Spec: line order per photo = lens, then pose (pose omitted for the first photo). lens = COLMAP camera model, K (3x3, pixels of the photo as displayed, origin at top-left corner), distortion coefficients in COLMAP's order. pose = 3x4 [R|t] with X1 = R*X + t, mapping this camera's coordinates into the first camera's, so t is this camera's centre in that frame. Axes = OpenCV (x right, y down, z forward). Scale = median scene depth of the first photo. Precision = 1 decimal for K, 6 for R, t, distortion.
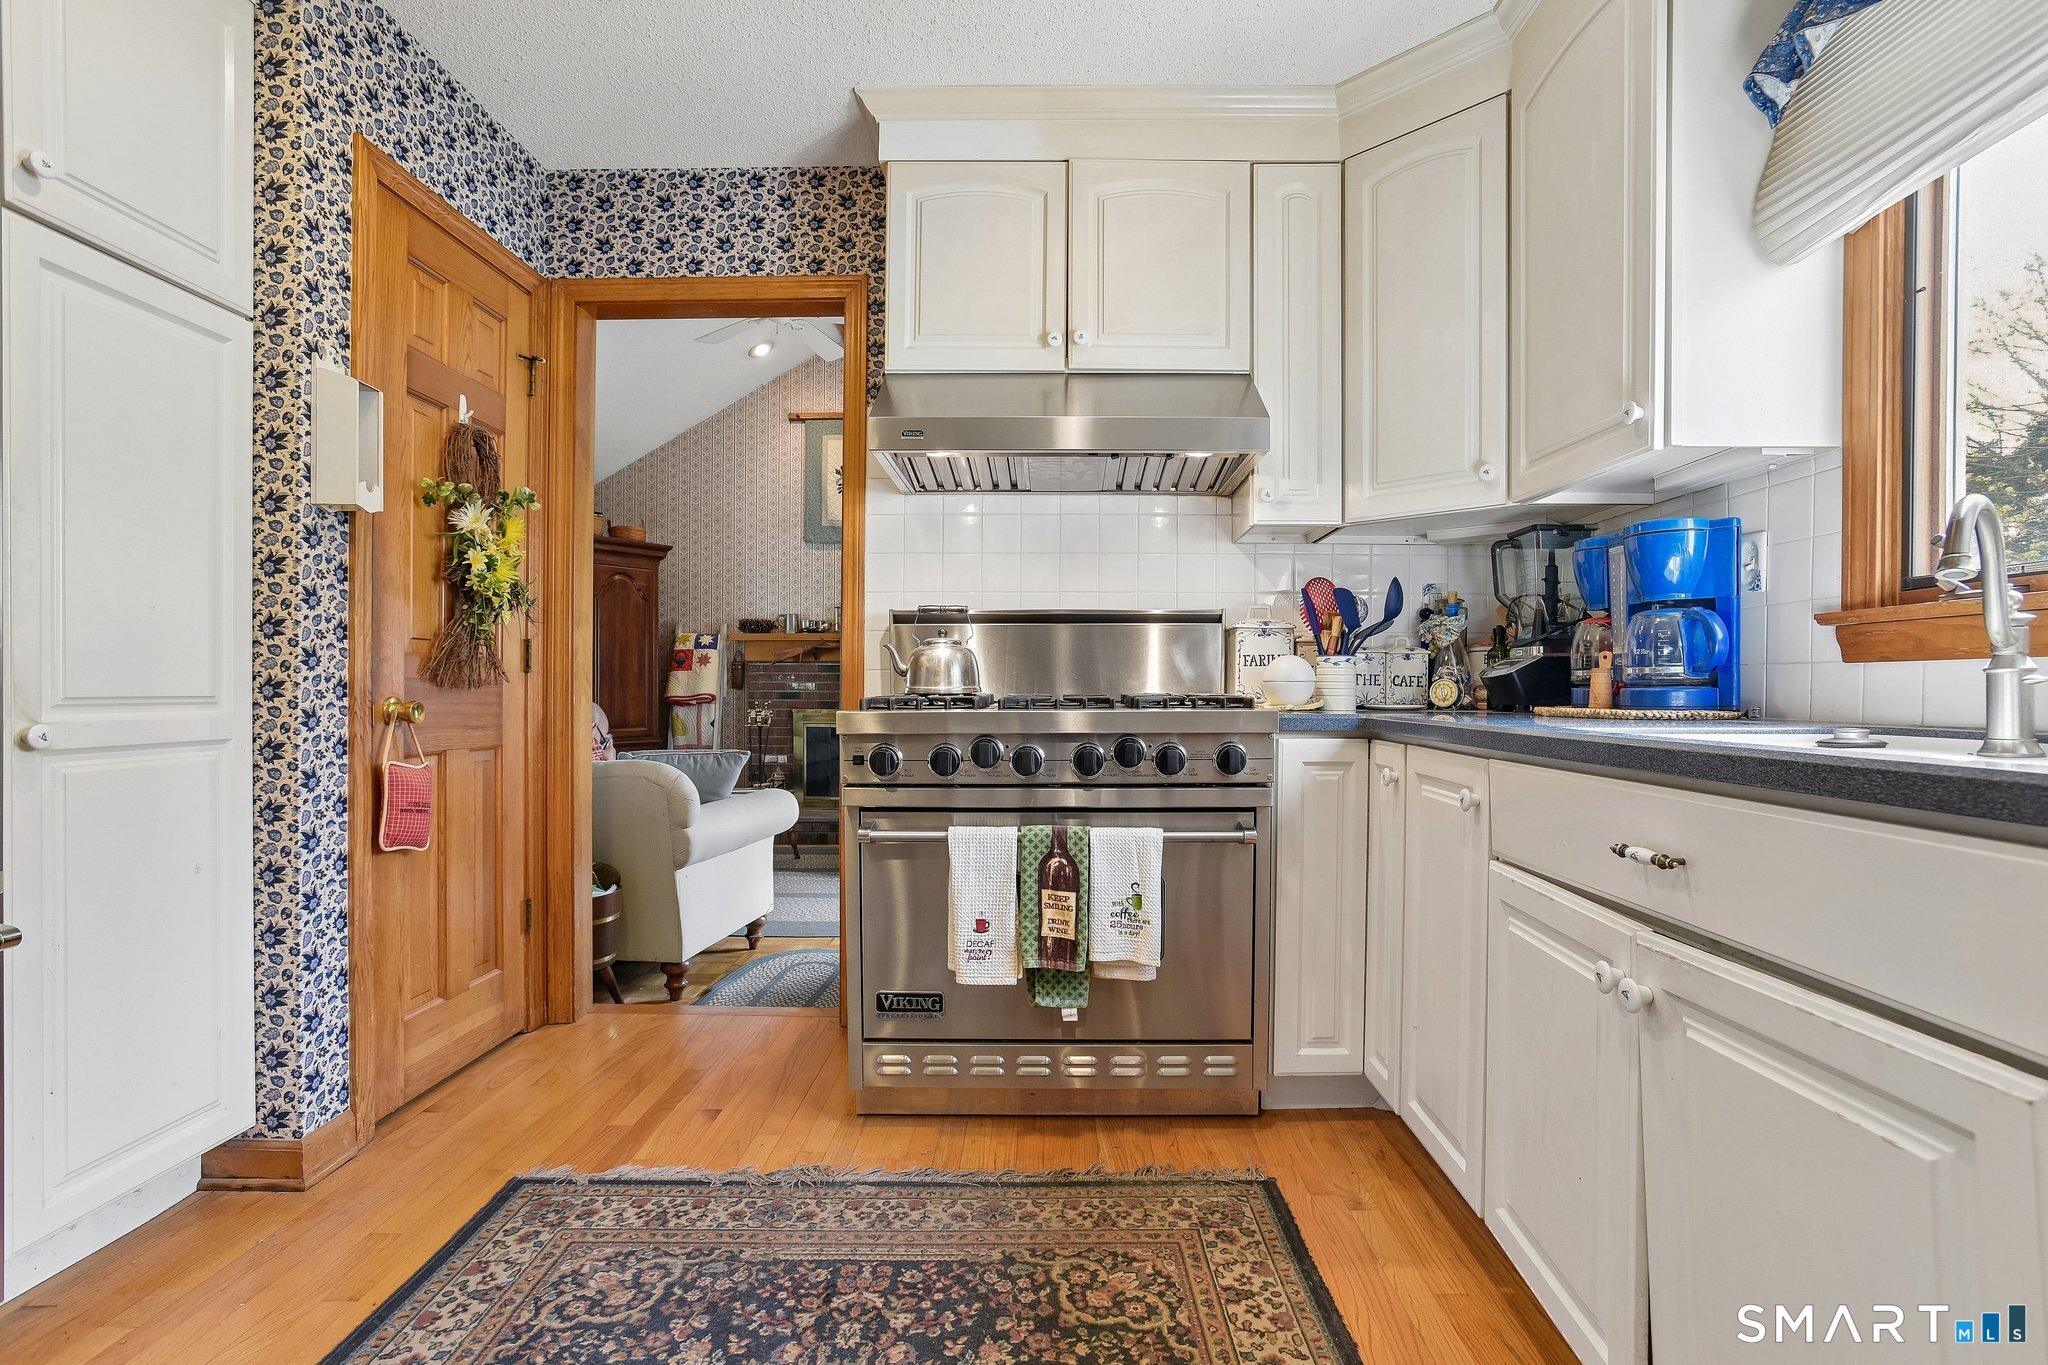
lens RADIAL K [[981.1, 0, 1045.1], [0, 981.1, 692.6], [0, 0, 1]] dist [-0.016107, 0.000228]
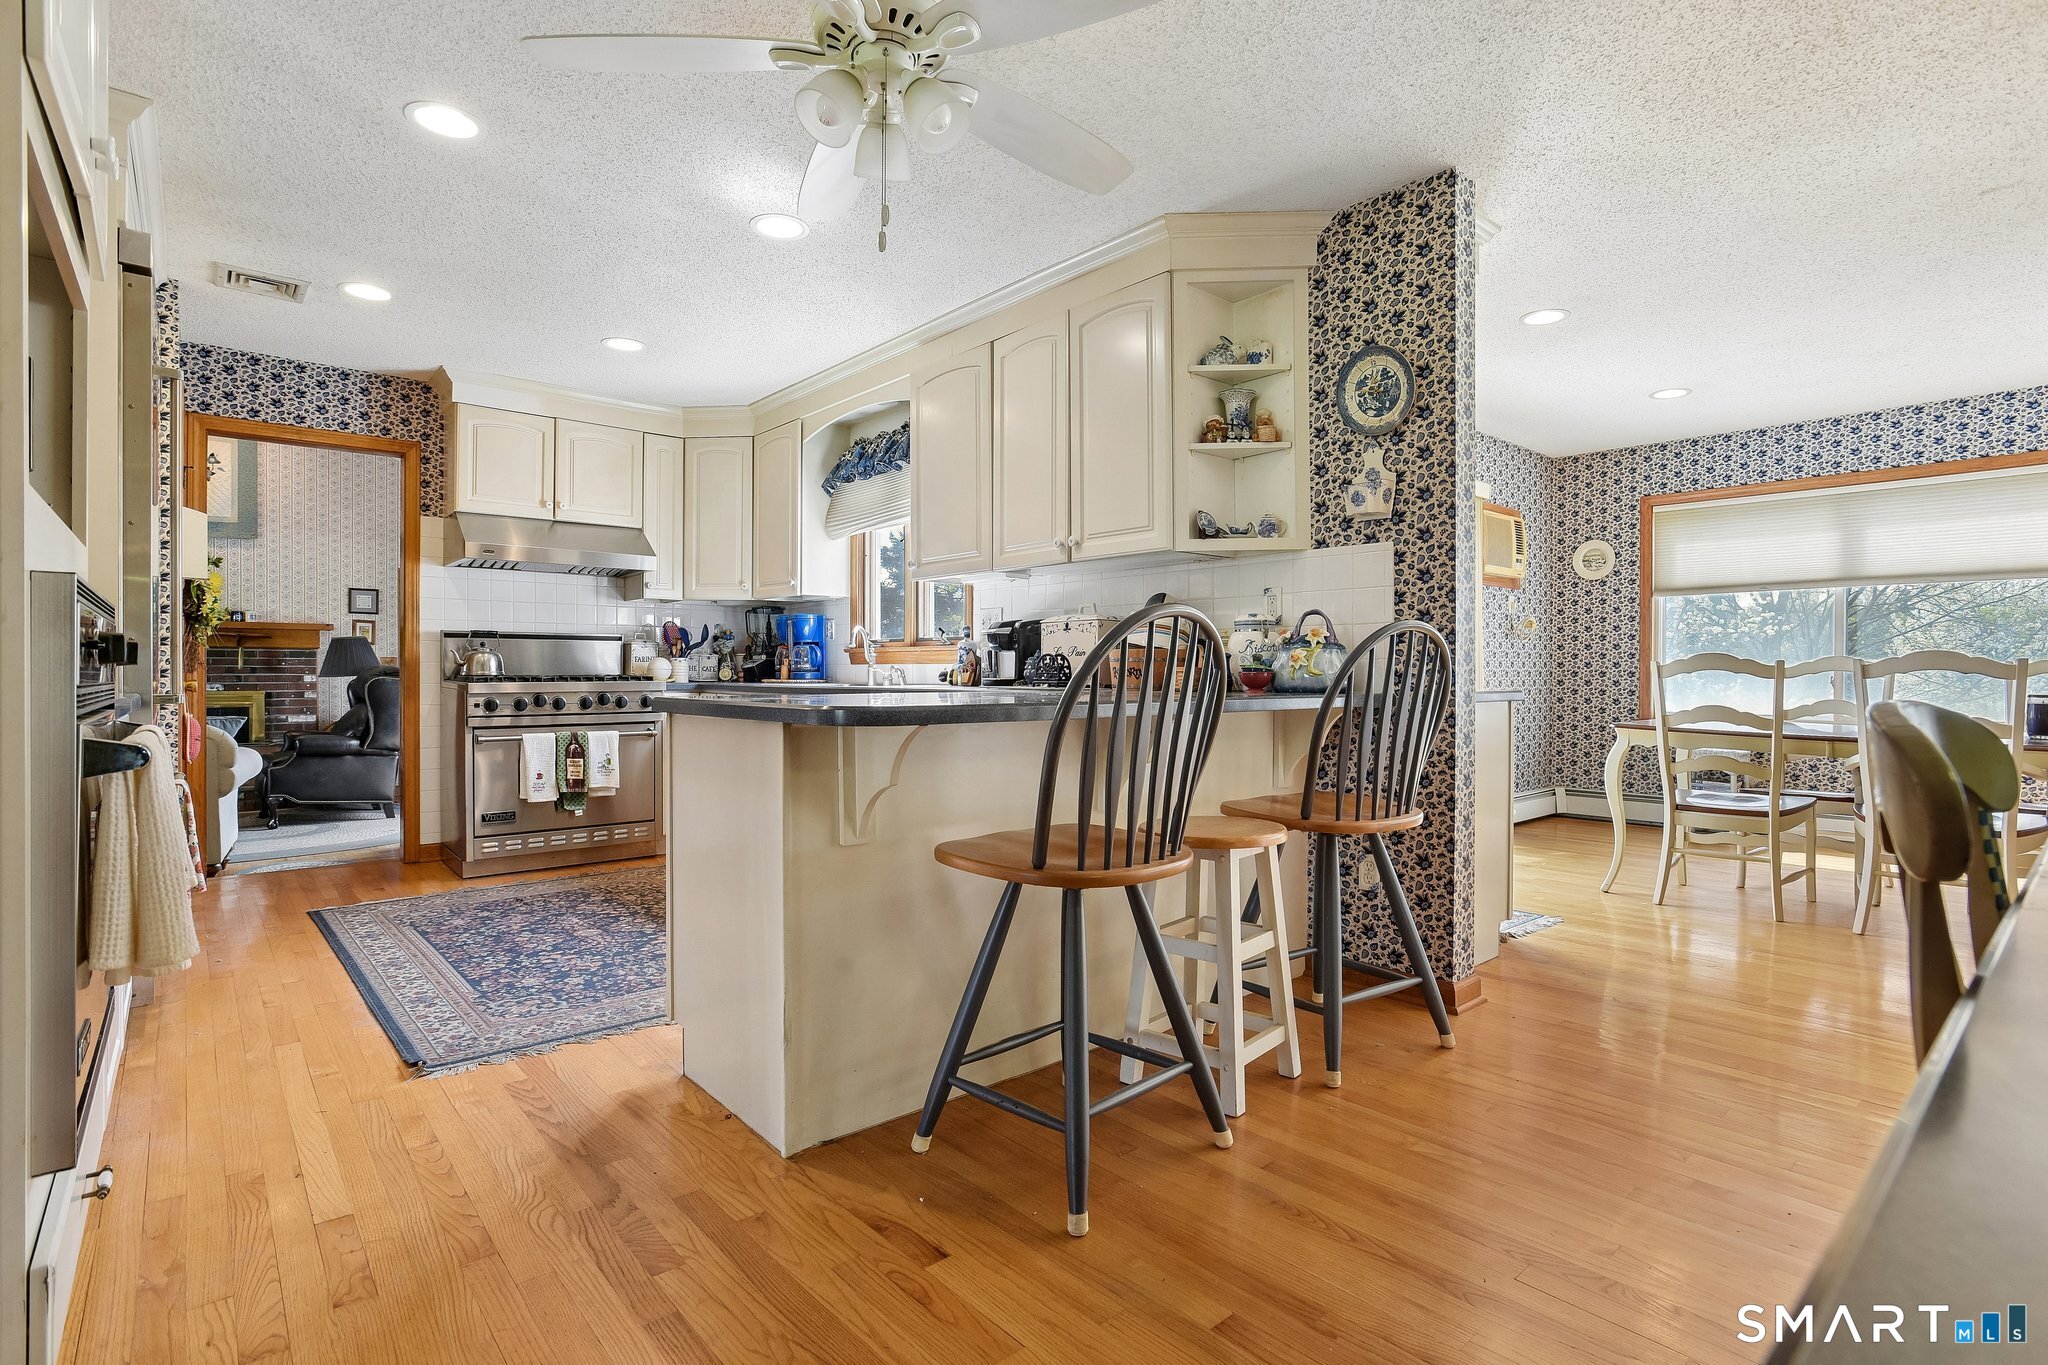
lens RADIAL K [[996.2, 0, 1048.9], [0, 996.2, 686.1], [0, 0, 1]] dist [-0.064270, 0.028461]
pose [[0.739337, -0.009168, 0.673273, -0.689166], [0.002621, 0.999939, 0.010739, 0.006029], [-0.673331, -0.006175, 0.739316, -1.419018]]
